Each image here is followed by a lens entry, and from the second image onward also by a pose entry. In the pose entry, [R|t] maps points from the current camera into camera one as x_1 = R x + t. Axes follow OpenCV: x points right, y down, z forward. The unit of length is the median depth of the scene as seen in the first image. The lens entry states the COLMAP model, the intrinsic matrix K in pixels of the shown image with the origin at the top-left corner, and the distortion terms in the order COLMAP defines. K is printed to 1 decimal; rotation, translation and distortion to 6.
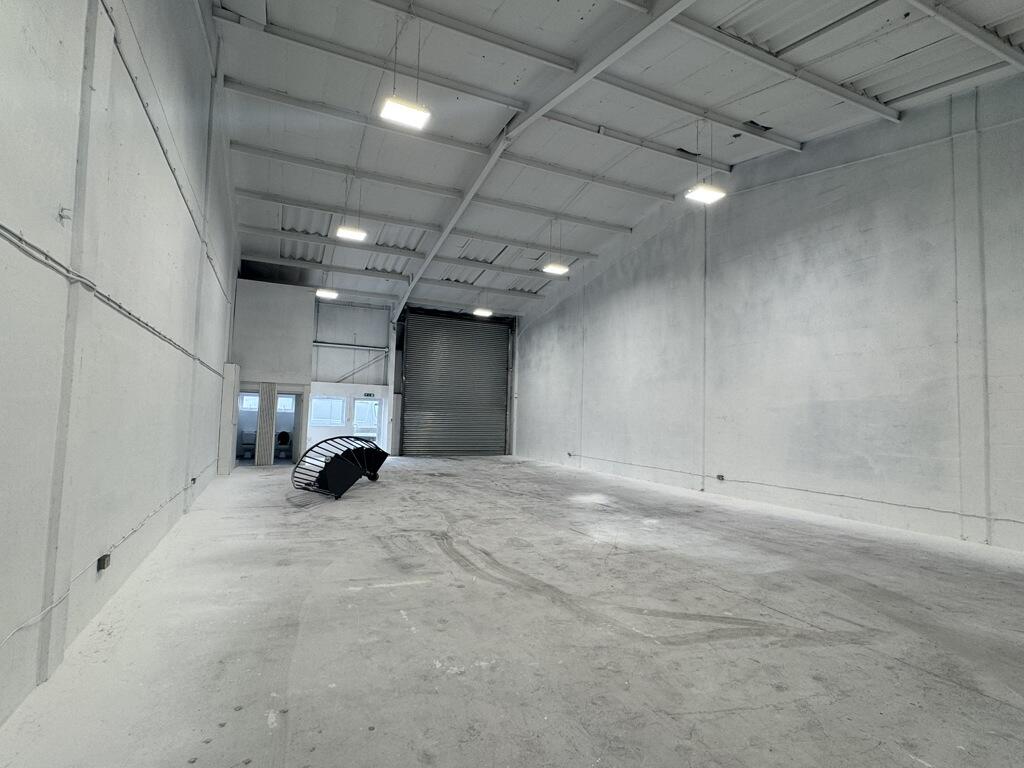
lens RADIAL K [[516.0, 0, 511.5], [0, 516.0, 382.9], [0, 0, 1]] dist [0.000512, 0.000421]
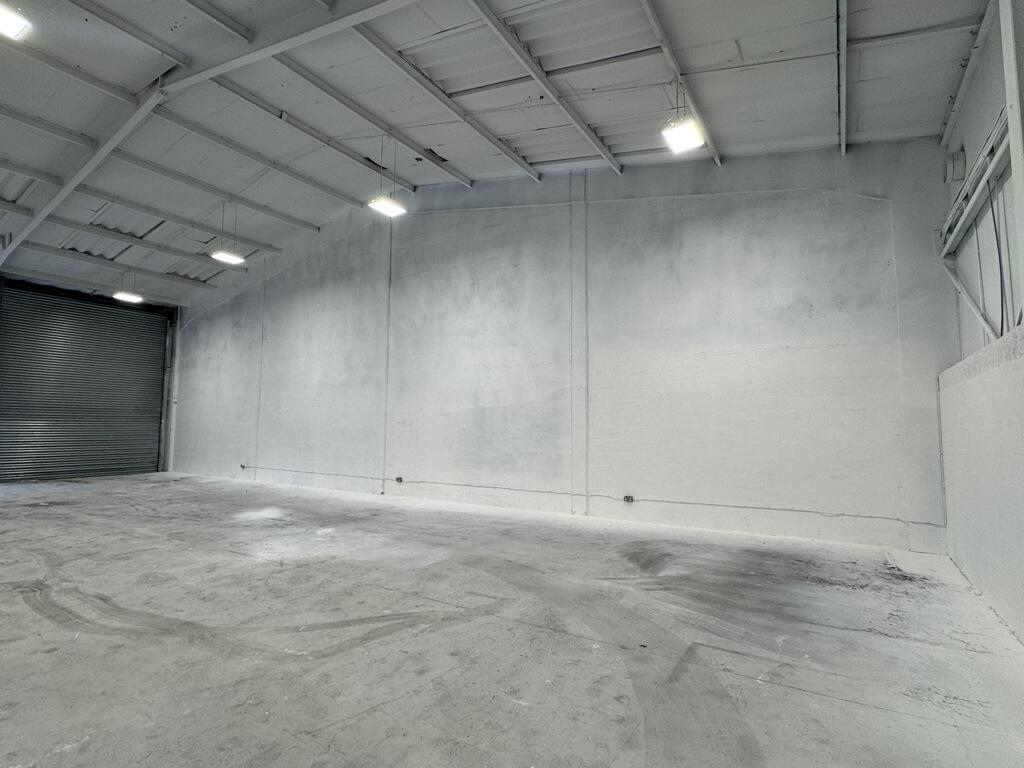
lens RADIAL K [[516.0, 0, 507.5], [0, 516.0, 384.3], [0, 0, 1]] dist [0.000512, 0.000421]
pose [[0.842028, 0.023223, 0.538933, 0.028360], [-0.018742, 0.999729, -0.013796, -0.000114], [-0.539108, 0.001516, 0.842235, -0.003042]]
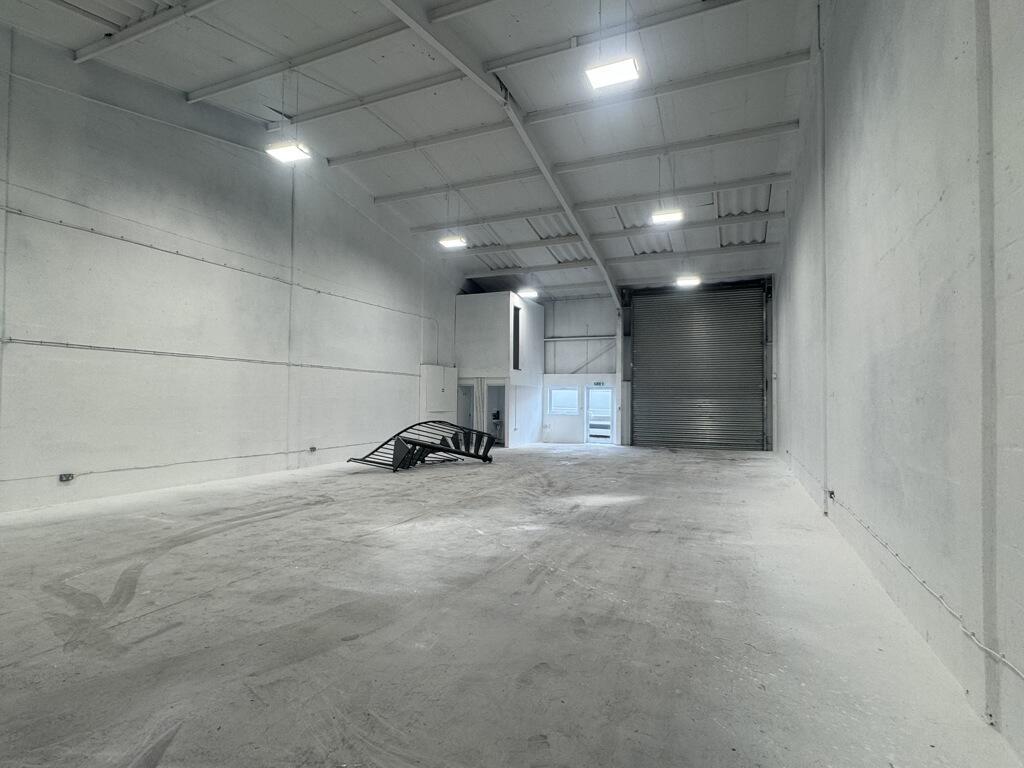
lens RADIAL K [[516.0, 0, 520.8], [0, 516.0, 399.1], [0, 0, 1]] dist [0.000512, 0.000421]
pose [[0.667594, -0.022280, -0.744192, 0.858122], [0.057477, 0.998111, 0.021679, 0.050872], [0.742304, -0.057247, 0.667613, 0.466373]]
